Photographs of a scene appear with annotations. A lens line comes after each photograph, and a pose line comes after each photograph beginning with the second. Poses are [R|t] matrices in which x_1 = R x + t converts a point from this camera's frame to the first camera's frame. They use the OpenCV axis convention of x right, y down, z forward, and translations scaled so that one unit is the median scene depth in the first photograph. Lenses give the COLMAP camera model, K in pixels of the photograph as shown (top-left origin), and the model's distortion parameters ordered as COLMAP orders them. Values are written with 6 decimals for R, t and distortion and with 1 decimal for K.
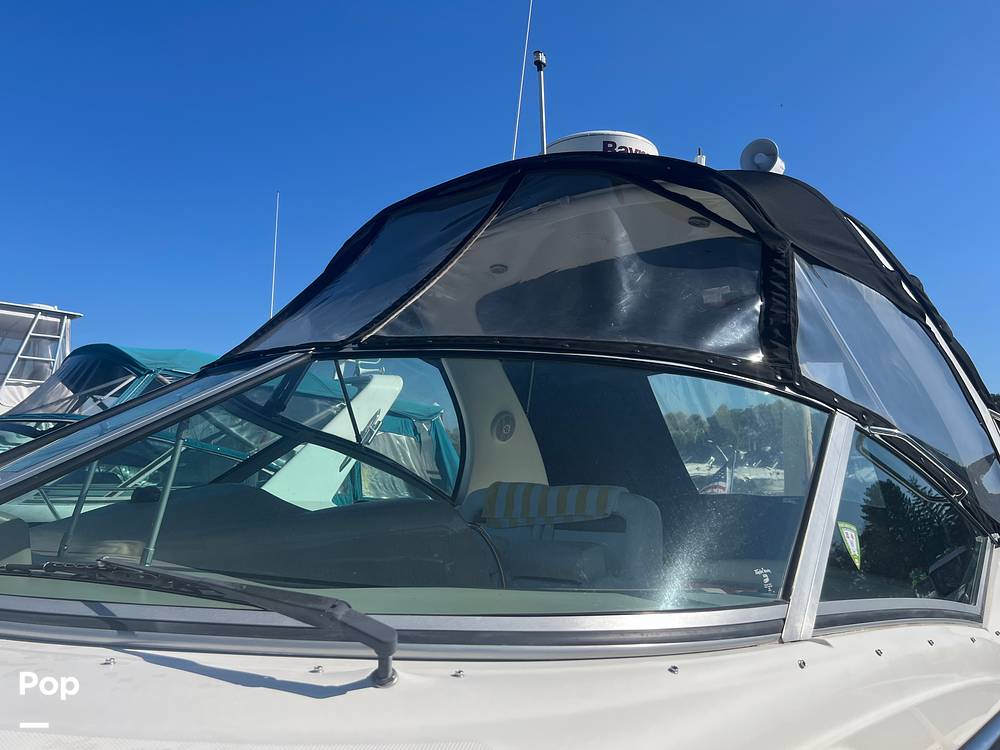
lens RADIAL K [[753.7, 0, 500.0], [0, 753.7, 375.0], [0, 0, 1]] dist [0.008283, -0.002289]
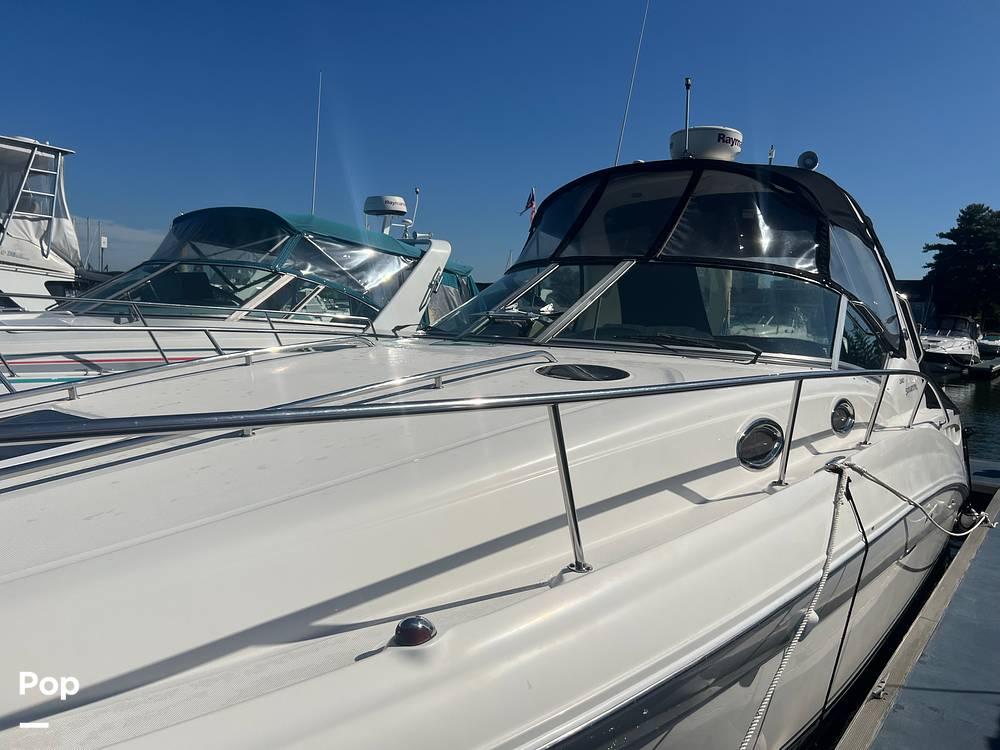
lens RADIAL K [[753.7, 0, 500.0], [0, 753.7, 375.0], [0, 0, 1]] dist [0.008283, -0.002289]
pose [[0.992901, 0.030811, 0.114885, -0.566952], [-0.052629, 0.979977, 0.192030, -0.065515], [-0.106668, -0.196713, 0.974641, -0.806448]]
